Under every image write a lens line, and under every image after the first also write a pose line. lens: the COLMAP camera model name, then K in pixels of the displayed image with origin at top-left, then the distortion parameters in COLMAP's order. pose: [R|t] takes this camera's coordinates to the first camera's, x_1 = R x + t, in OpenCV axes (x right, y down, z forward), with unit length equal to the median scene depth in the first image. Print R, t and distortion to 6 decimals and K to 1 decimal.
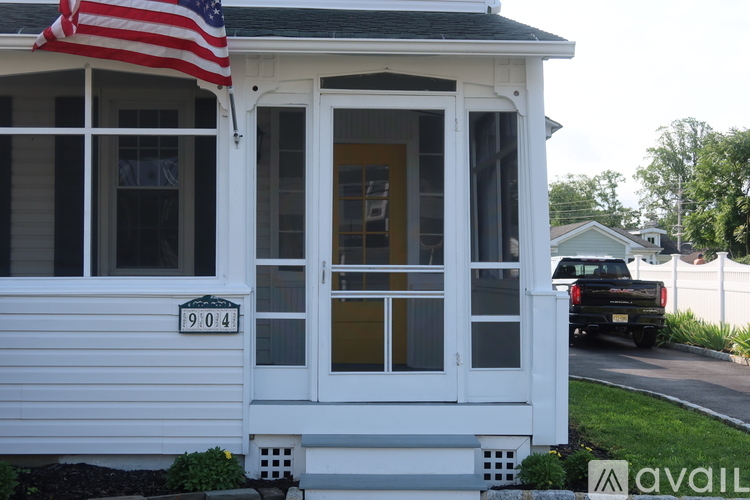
lens RADIAL K [[912.1, 0, 375.0], [0, 912.1, 250.0], [0, 0, 1]] dist [-0.007423, -0.012170]
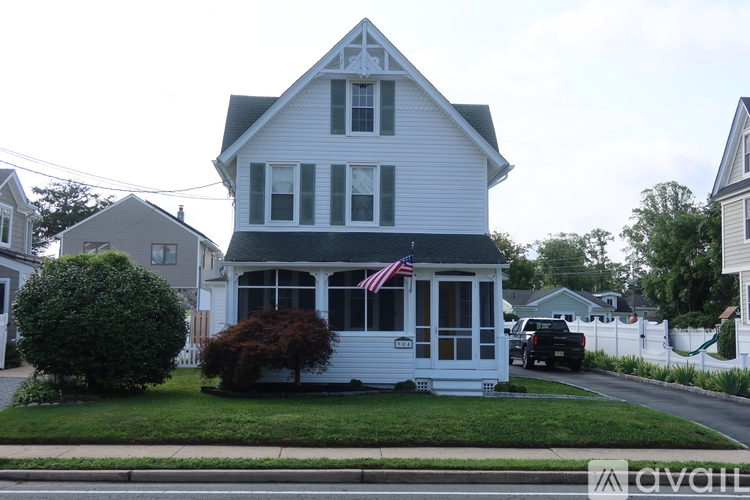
lens RADIAL K [[912.1, 0, 375.0], [0, 912.1, 250.0], [0, 0, 1]] dist [-0.007423, -0.012170]
pose [[0.999984, 0.005603, 0.000850, -0.086392], [-0.005549, 0.998548, -0.053589, -0.026988], [-0.001149, 0.053583, 0.998563, -0.716083]]
